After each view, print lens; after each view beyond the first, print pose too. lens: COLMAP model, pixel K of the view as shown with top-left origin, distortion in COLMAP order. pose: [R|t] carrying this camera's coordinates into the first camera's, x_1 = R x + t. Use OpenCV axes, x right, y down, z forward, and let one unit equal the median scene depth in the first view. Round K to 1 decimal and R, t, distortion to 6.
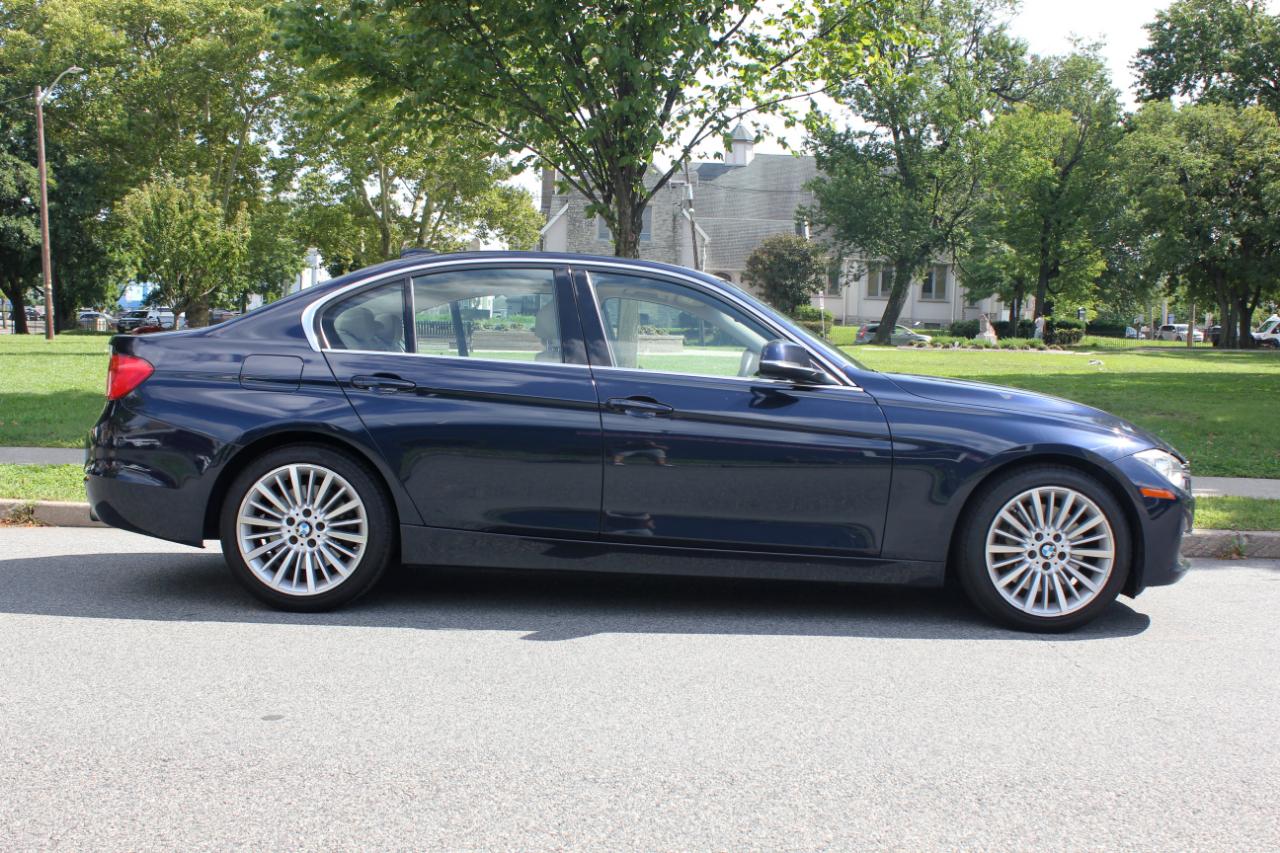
lens RADIAL K [[1428.1, 0, 640.9], [0, 1428.1, 450.4], [0, 0, 1]] dist [-0.121917, 0.186169]
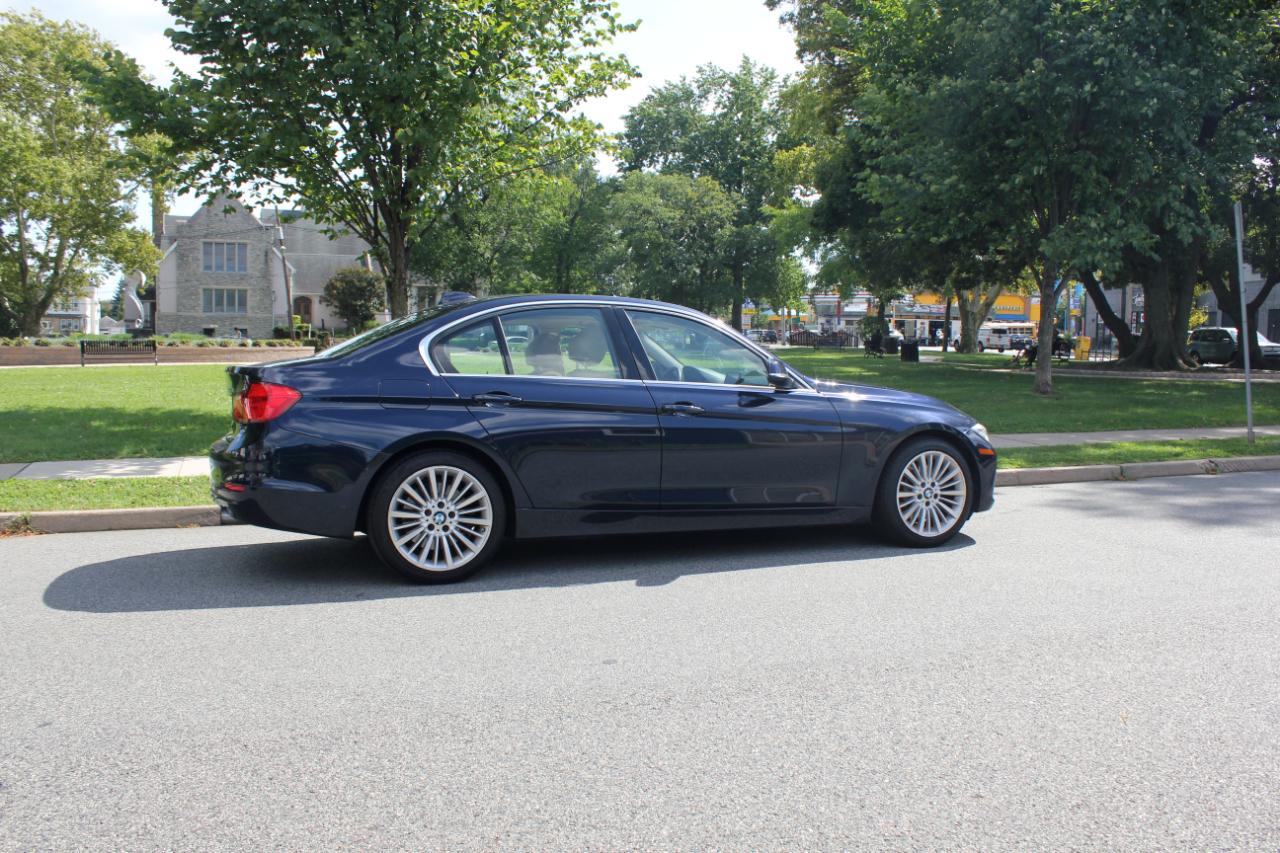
lens RADIAL K [[1084.0, 0, 640.6], [0, 1084.0, 425.4], [0, 0, 1]] dist [-0.137769, 0.106535]
pose [[0.927772, -0.047124, 0.370161, -0.414819], [0.048114, 0.998820, 0.006563, -0.023731], [-0.370034, 0.011721, 0.928944, 0.045112]]
